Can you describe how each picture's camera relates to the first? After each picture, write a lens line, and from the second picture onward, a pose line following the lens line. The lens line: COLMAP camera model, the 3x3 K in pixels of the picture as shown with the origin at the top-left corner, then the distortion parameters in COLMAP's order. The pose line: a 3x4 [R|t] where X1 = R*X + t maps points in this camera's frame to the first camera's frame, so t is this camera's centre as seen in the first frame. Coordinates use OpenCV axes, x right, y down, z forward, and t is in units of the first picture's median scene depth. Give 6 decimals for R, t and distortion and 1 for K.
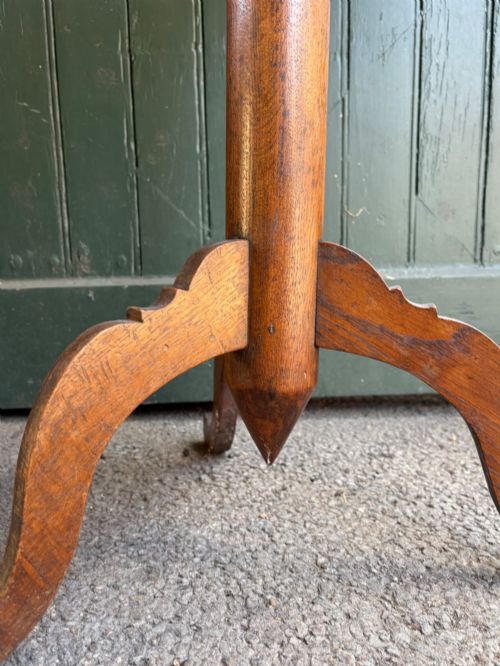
lens RADIAL K [[547.3, 0, 252.9], [0, 547.3, 325.8], [0, 0, 1]] dist [0.000356, 0.012784]
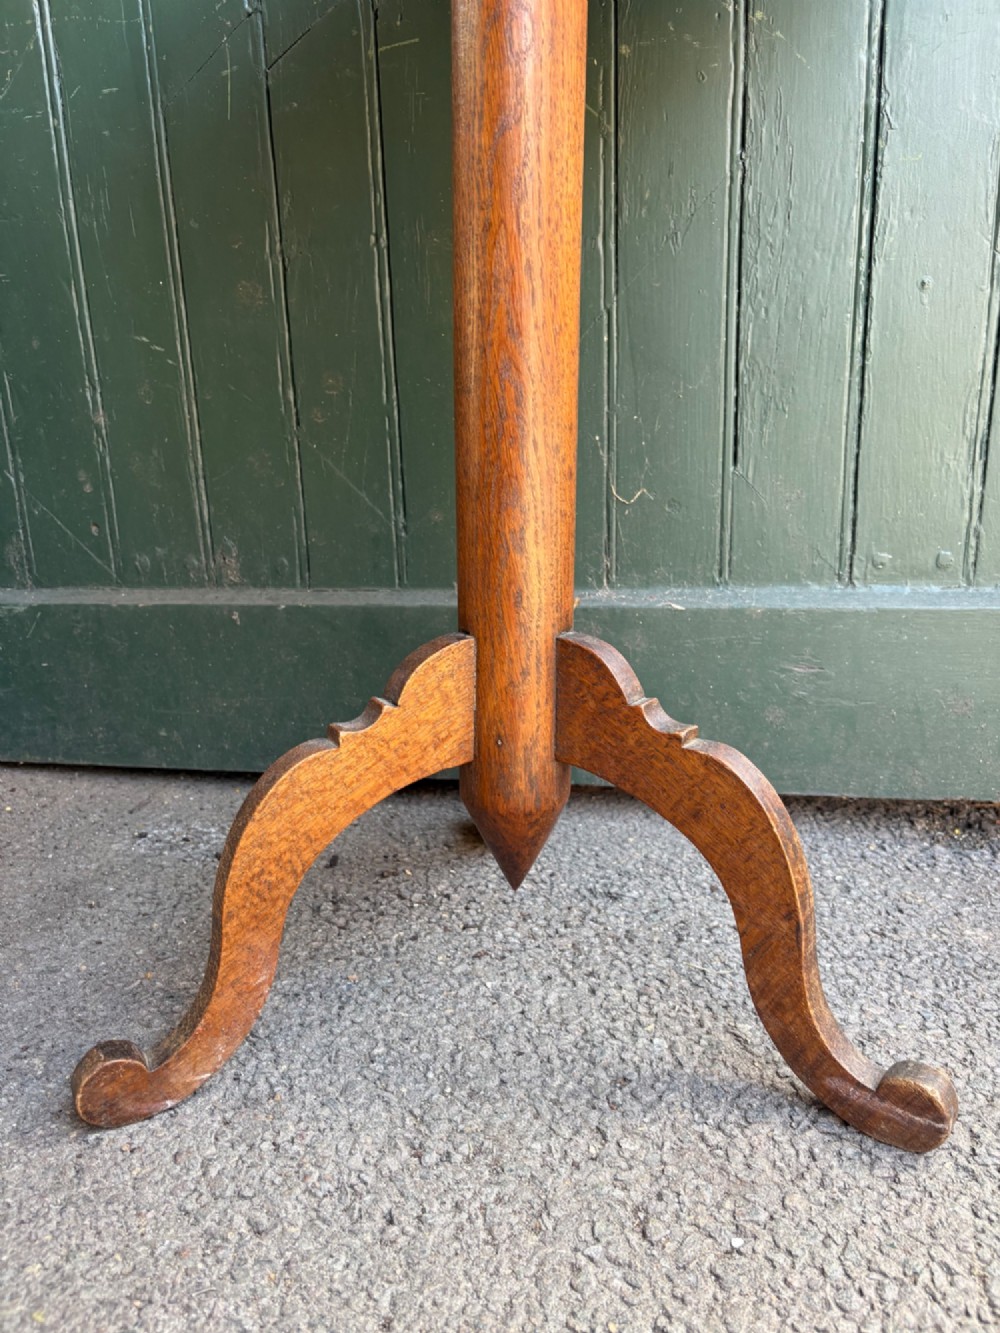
lens RADIAL K [[1029.0, 0, 499.0], [0, 1029.0, 640.8], [0, 0, 1]] dist [0.036544, -0.050035]
pose [[0.966010, 0.045538, -0.254461, 0.355539], [-0.018293, 0.993936, 0.108431, -0.172390], [0.257856, -0.100090, 0.960985, -0.168103]]
